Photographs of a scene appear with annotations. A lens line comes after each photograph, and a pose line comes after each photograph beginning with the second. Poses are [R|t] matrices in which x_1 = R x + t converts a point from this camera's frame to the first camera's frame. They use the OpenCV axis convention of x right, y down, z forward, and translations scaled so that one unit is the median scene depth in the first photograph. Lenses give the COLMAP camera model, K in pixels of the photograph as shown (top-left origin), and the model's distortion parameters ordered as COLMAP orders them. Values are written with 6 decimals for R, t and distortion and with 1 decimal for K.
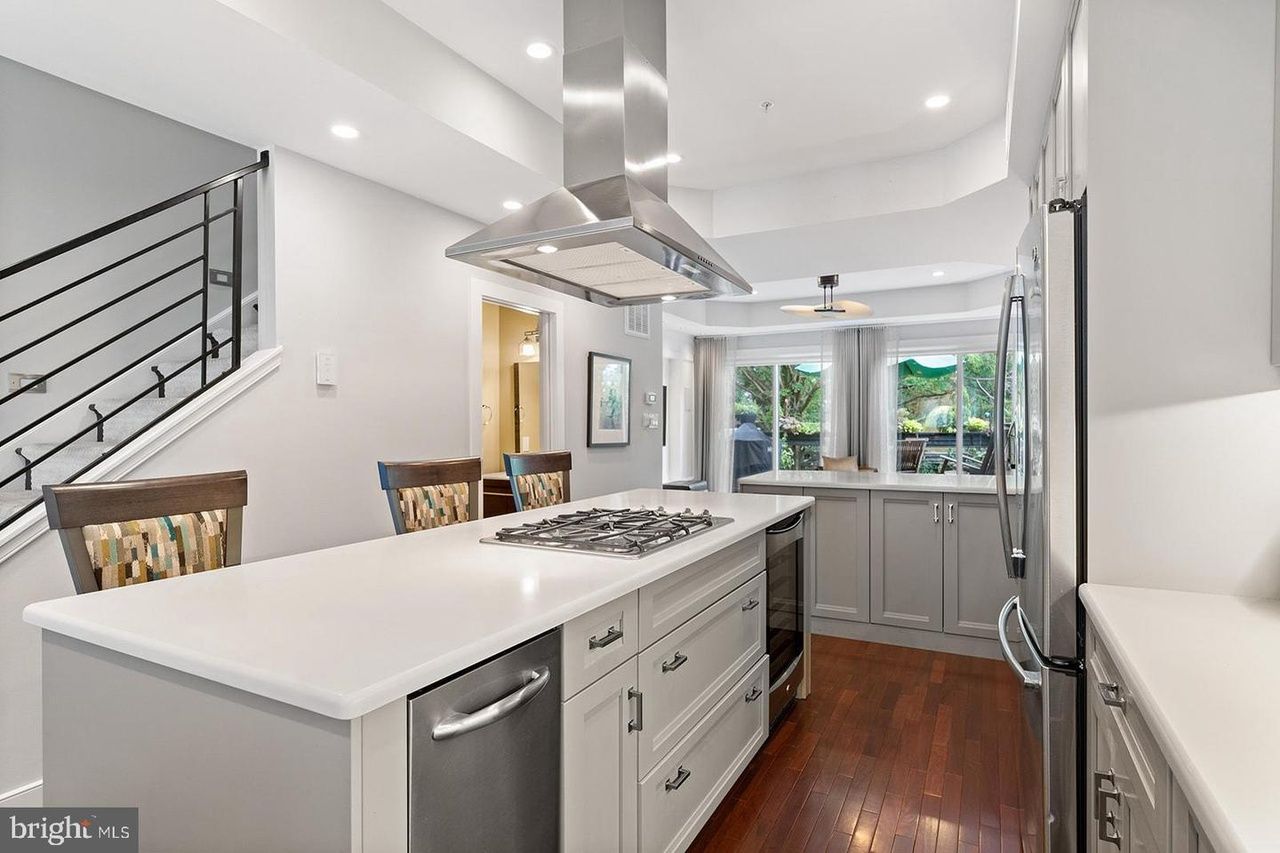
lens RADIAL K [[657.4, 0, 639.5], [0, 657.4, 425.9], [0, 0, 1]] dist [0.001787, 0.000211]
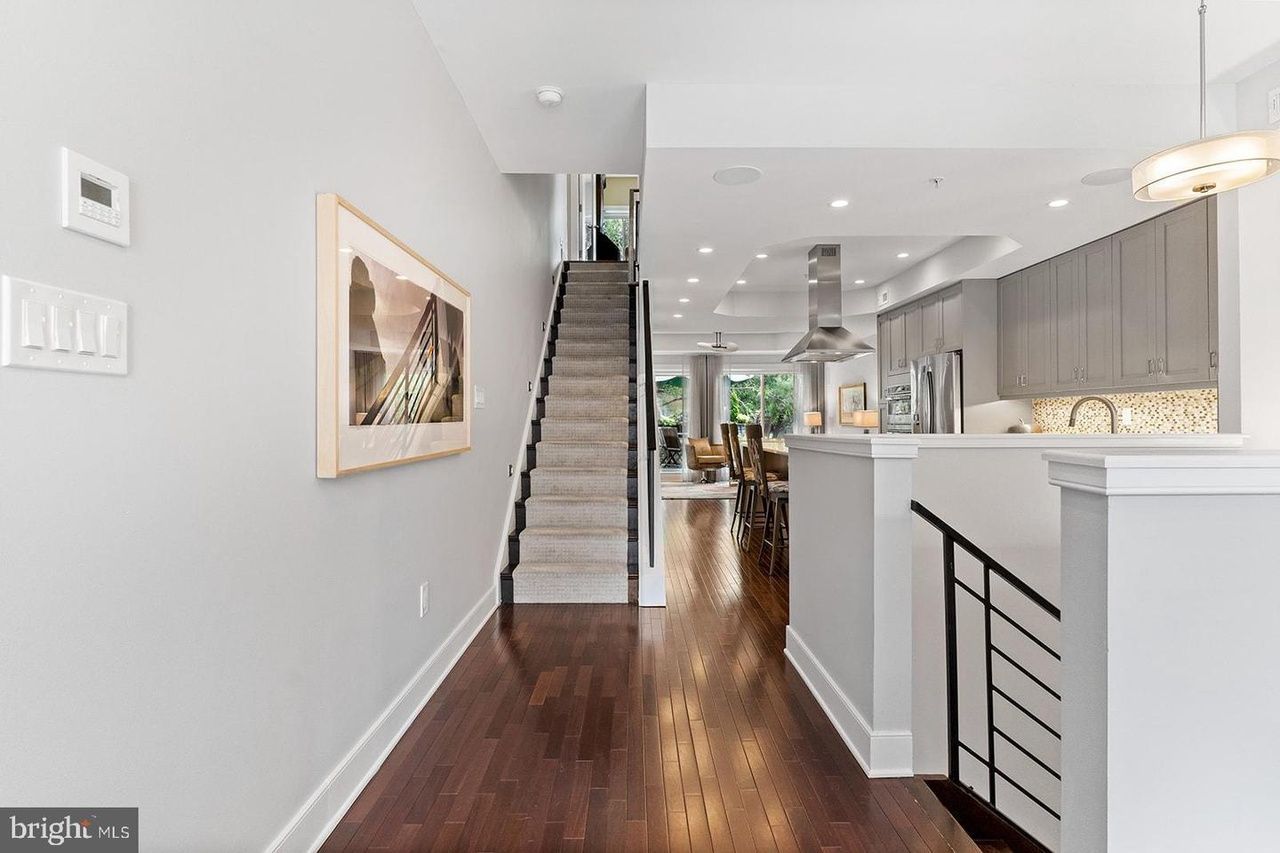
lens RADIAL K [[657.4, 0, 648.8], [0, 657.4, 423.4], [0, 0, 1]] dist [0.001787, 0.000211]
pose [[0.873275, -0.002077, 0.487222, -0.524203], [0.003341, 0.999993, -0.001725, 0.013876], [-0.487215, 0.003134, 0.873276, -0.273157]]
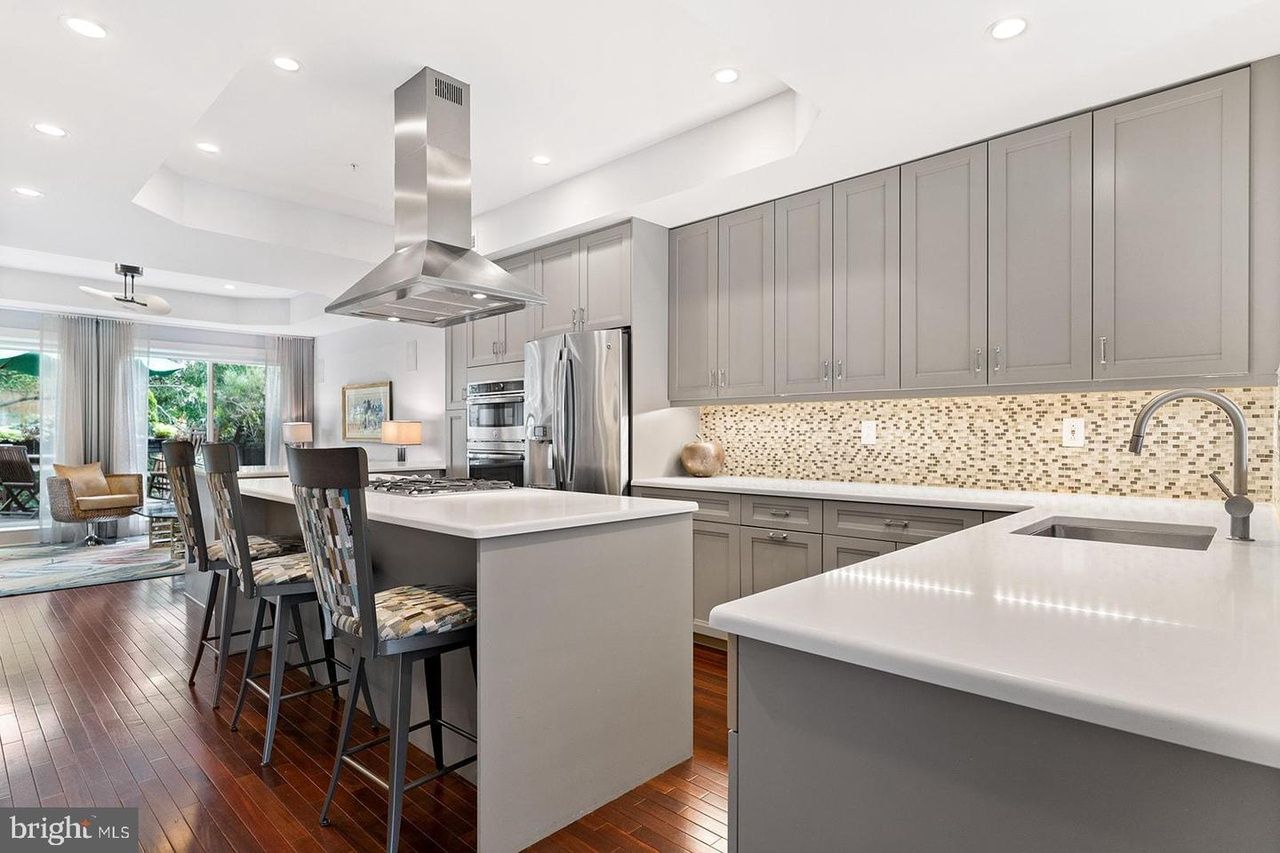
lens RADIAL K [[657.4, 0, 638.5], [0, 657.4, 434.6], [0, 0, 1]] dist [0.001787, 0.000211]
pose [[0.267682, 0.003448, 0.963501, -0.317639], [0.001301, 0.999991, -0.003940, 0.011044], [-0.963506, 0.002308, 0.267676, 0.060351]]
